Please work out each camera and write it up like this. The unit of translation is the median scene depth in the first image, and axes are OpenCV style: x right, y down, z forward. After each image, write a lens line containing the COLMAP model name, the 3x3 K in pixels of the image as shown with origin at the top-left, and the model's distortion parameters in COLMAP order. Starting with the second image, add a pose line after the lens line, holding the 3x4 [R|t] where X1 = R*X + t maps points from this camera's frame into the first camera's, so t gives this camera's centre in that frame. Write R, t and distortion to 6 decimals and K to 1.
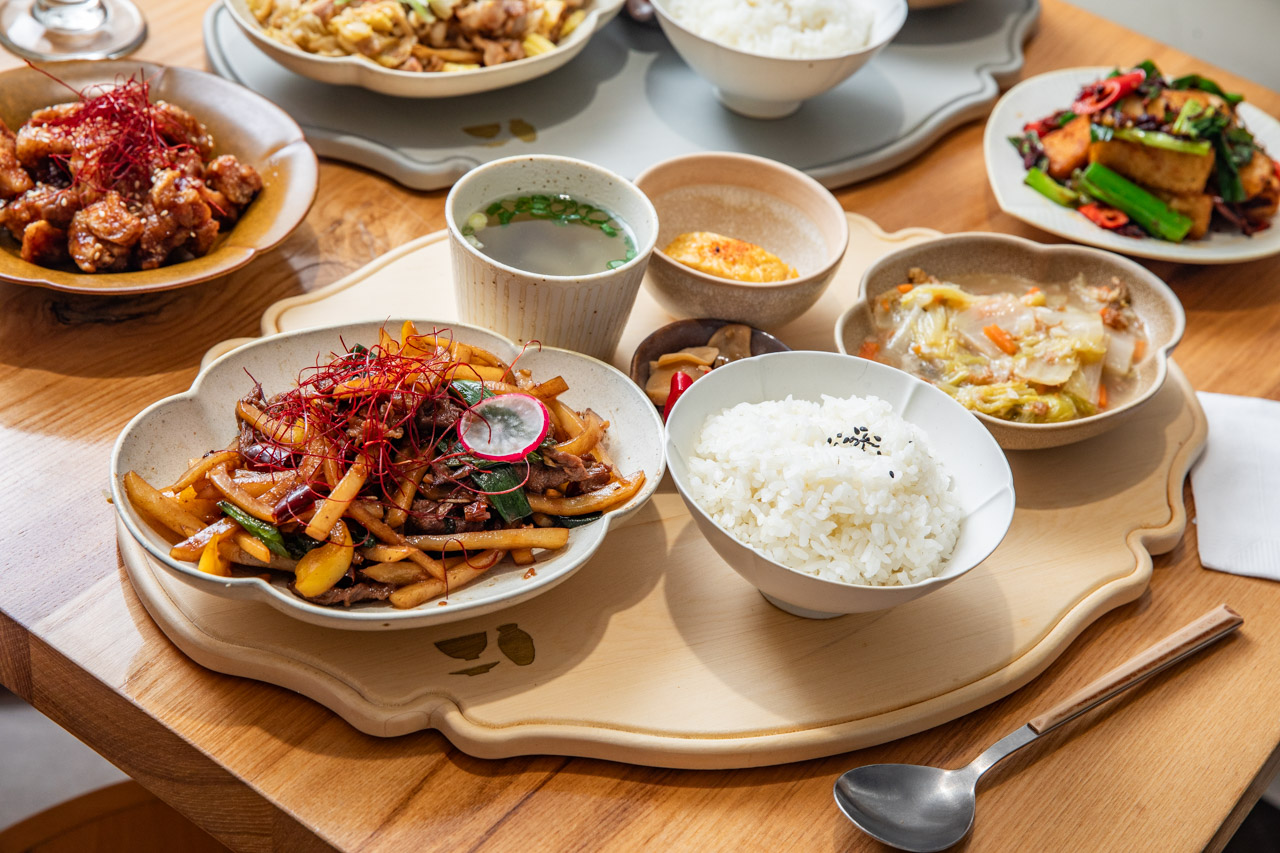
lens RADIAL K [[2038.6, 0, 640.0], [0, 2038.6, 426.5], [0, 0, 1]] dist [0.006501, 0.051418]
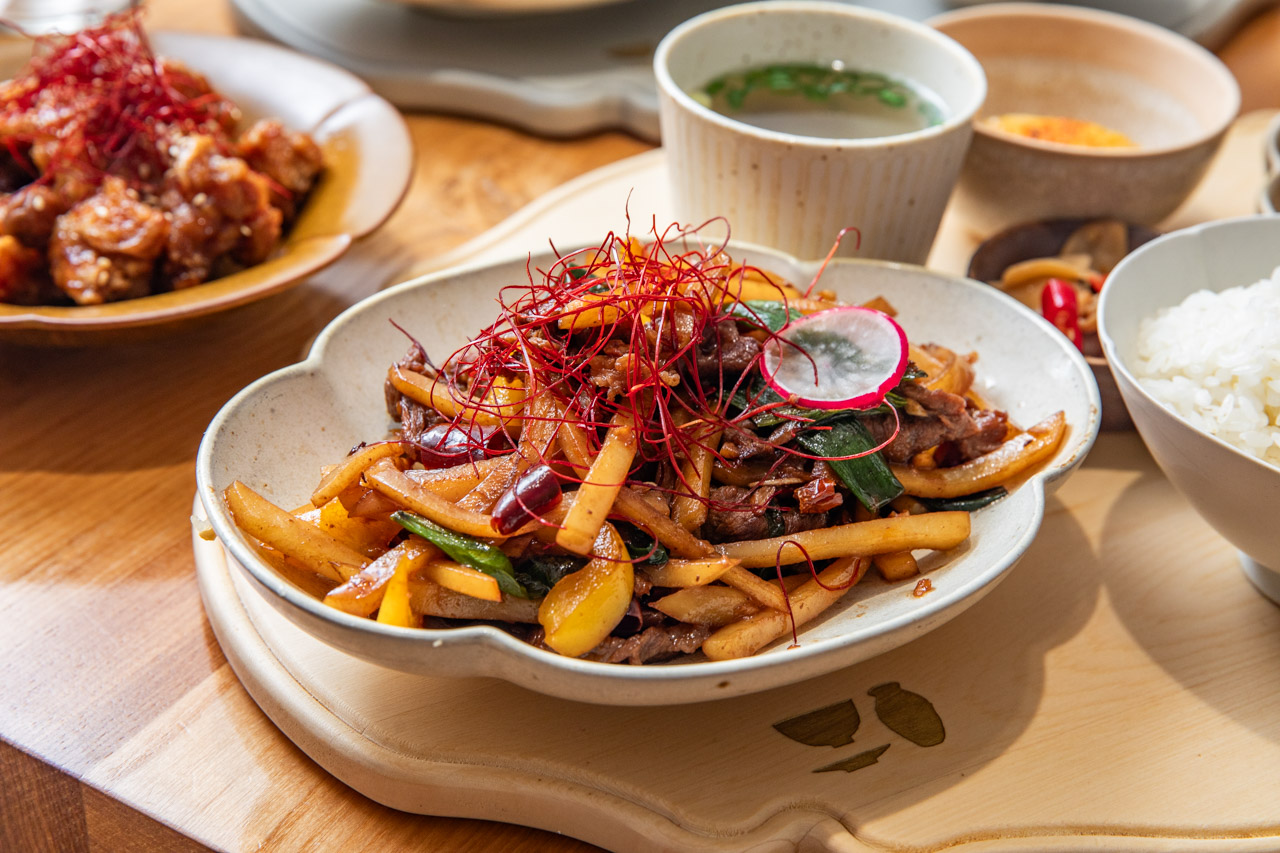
lens RADIAL K [[2143.5, 0, 640.0], [0, 2143.5, 426.5], [0, 0, 1]] dist [0.022000, -0.009402]
pose [[0.993929, -0.109718, 0.008132, -0.132455], [0.110006, 0.989975, -0.088587, 0.070473], [0.001669, 0.088944, 0.996035, 0.373162]]
